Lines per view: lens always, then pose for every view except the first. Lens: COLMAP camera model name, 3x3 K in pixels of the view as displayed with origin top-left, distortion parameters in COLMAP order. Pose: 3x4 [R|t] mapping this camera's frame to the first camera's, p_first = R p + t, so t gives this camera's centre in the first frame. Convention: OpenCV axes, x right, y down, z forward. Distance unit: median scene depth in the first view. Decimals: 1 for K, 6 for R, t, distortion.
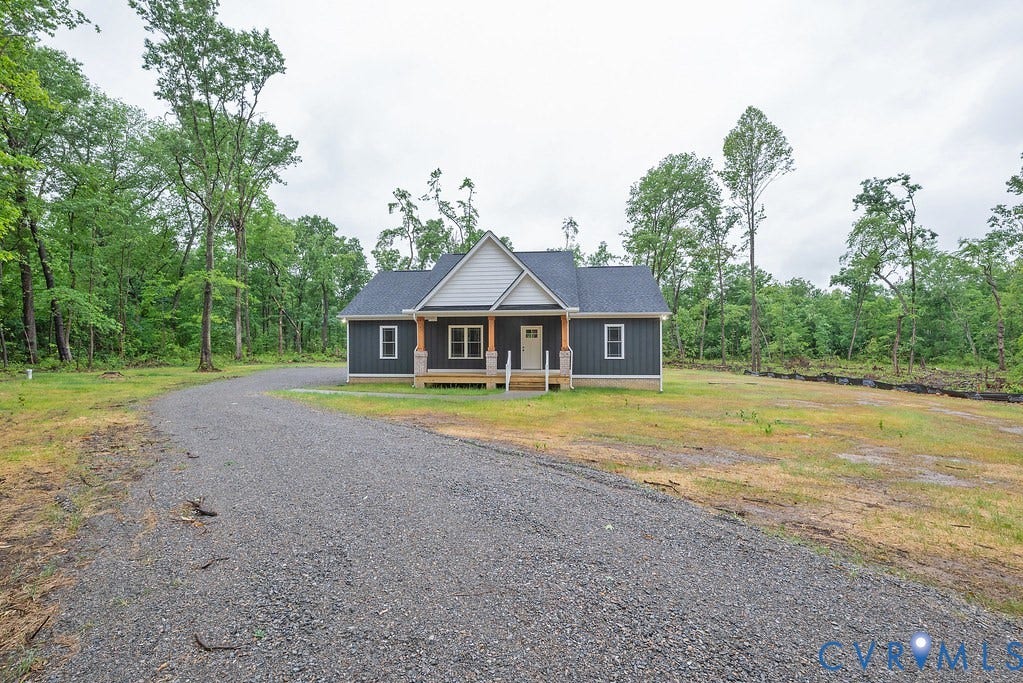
lens RADIAL K [[461.1, 0, 511.5], [0, 461.1, 341.5], [0, 0, 1]] dist [0.003769, 0.000692]
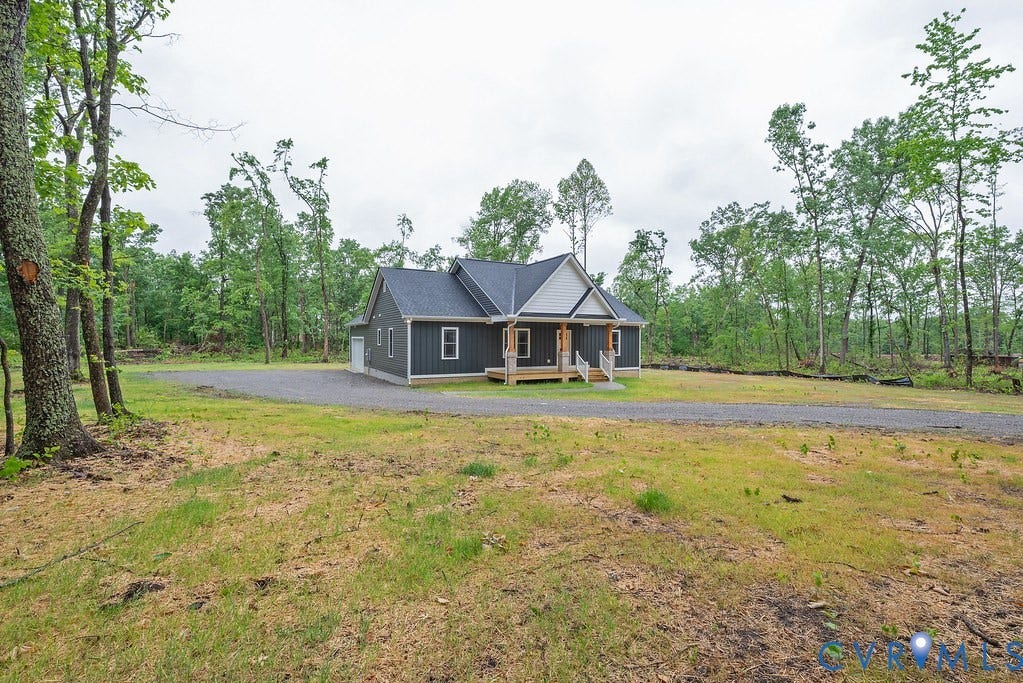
lens RADIAL K [[461.1, 0, 511.5], [0, 461.1, 341.5], [0, 0, 1]] dist [0.003769, 0.000692]
pose [[0.813255, 0.002720, 0.581901, -0.755853], [-0.013038, 0.999823, 0.013548, -0.017956], [-0.581762, -0.018604, 0.813146, 0.081192]]
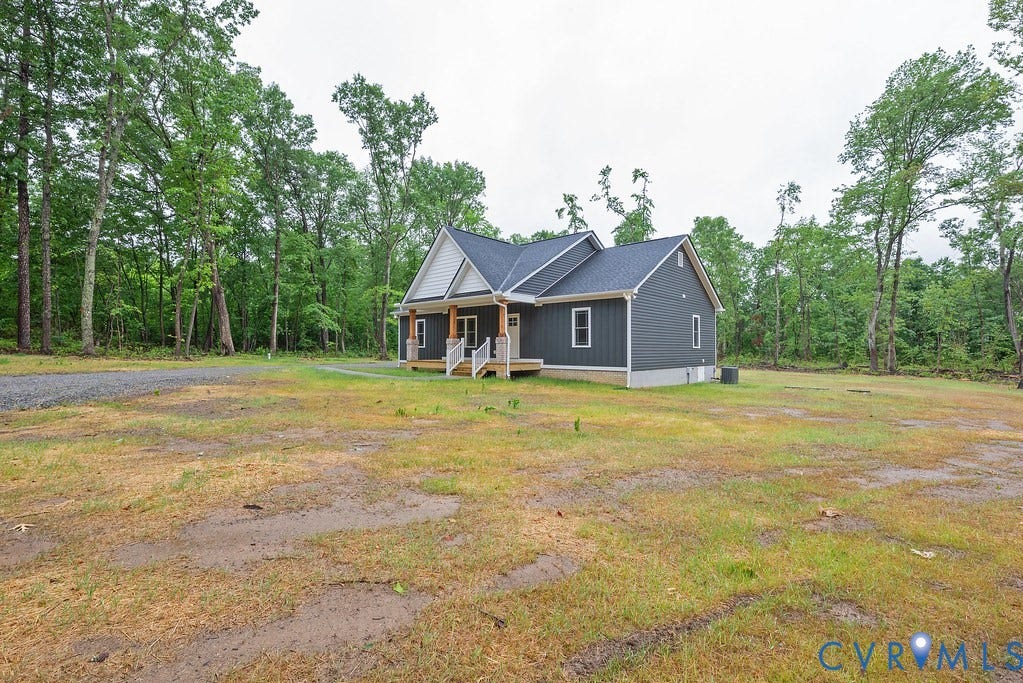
lens RADIAL K [[443.4, 0, 511.5], [0, 443.4, 341.5], [0, 0, 1]] dist [-0.026804, -0.000072]
pose [[0.814172, -0.005412, -0.580599, 0.534277], [0.004504, 0.999985, -0.003006, 0.024933], [0.580606, -0.000168, 0.814184, 0.214743]]
